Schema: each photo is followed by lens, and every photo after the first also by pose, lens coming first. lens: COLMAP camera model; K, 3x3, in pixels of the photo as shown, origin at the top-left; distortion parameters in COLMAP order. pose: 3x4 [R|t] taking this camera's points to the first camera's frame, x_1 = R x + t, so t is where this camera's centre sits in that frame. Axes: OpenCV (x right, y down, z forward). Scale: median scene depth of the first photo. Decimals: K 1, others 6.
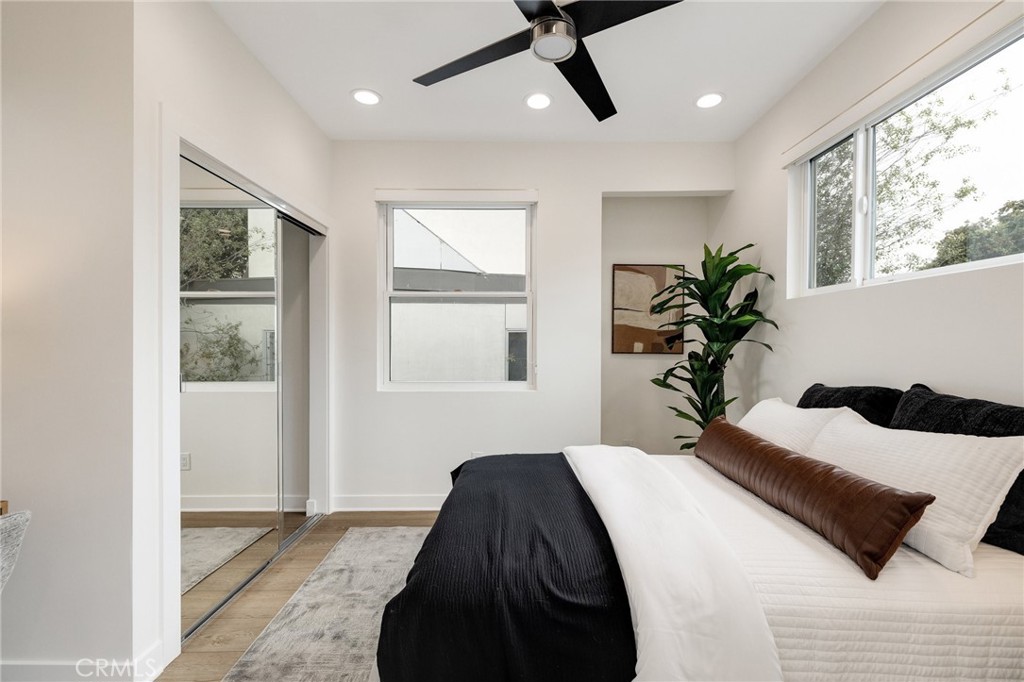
lens RADIAL K [[449.2, 0, 514.1], [0, 449.2, 344.8], [0, 0, 1]] dist [0.001566, -0.000020]
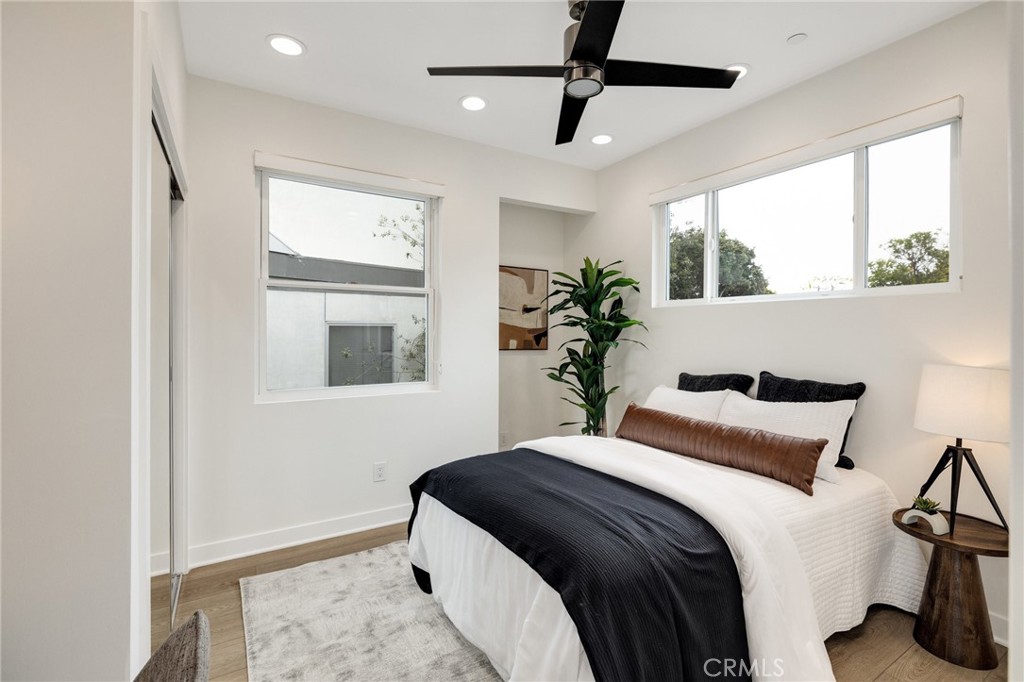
lens RADIAL K [[477.4, 0, 517.5], [0, 477.4, 332.0], [0, 0, 1]] dist [-0.004705, -0.000300]
pose [[0.849923, 0.002573, 0.526901, -0.397350], [-0.000139, 0.999989, -0.004660, -0.023224], [-0.526908, 0.003887, 0.849914, 0.039570]]
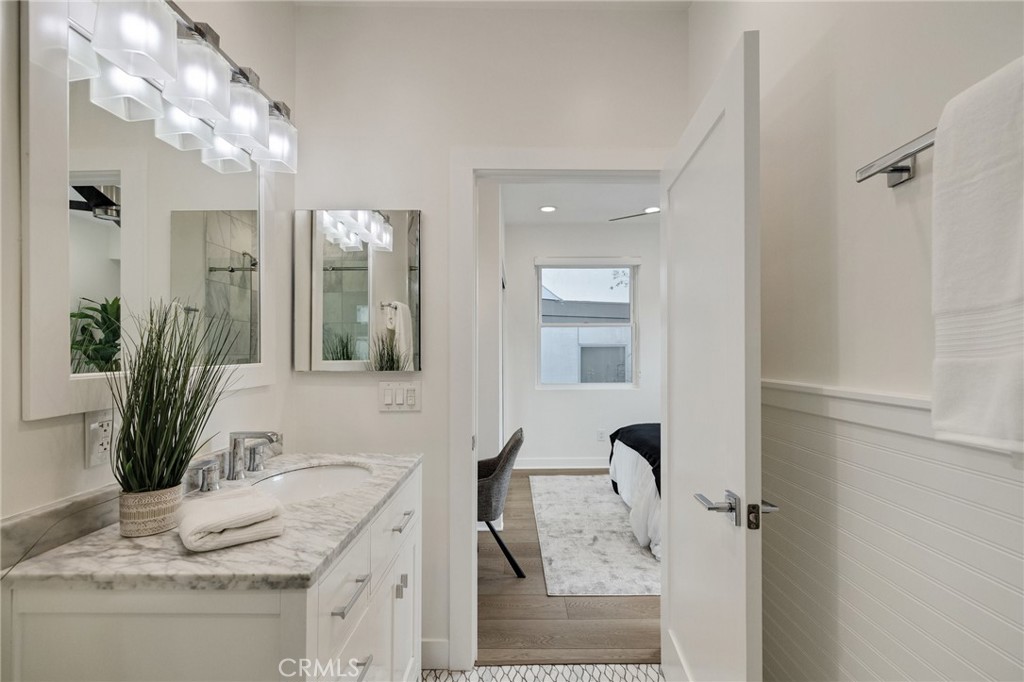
lens RADIAL K [[461.6, 0, 514.6], [0, 461.6, 342.7], [0, 0, 1]] dist [-0.001776, -0.000121]
pose [[0.999996, -0.002373, 0.001699, -0.423610], [0.002409, 0.999759, -0.021818, -0.023334], [-0.001647, 0.021822, 0.999761, -0.629214]]
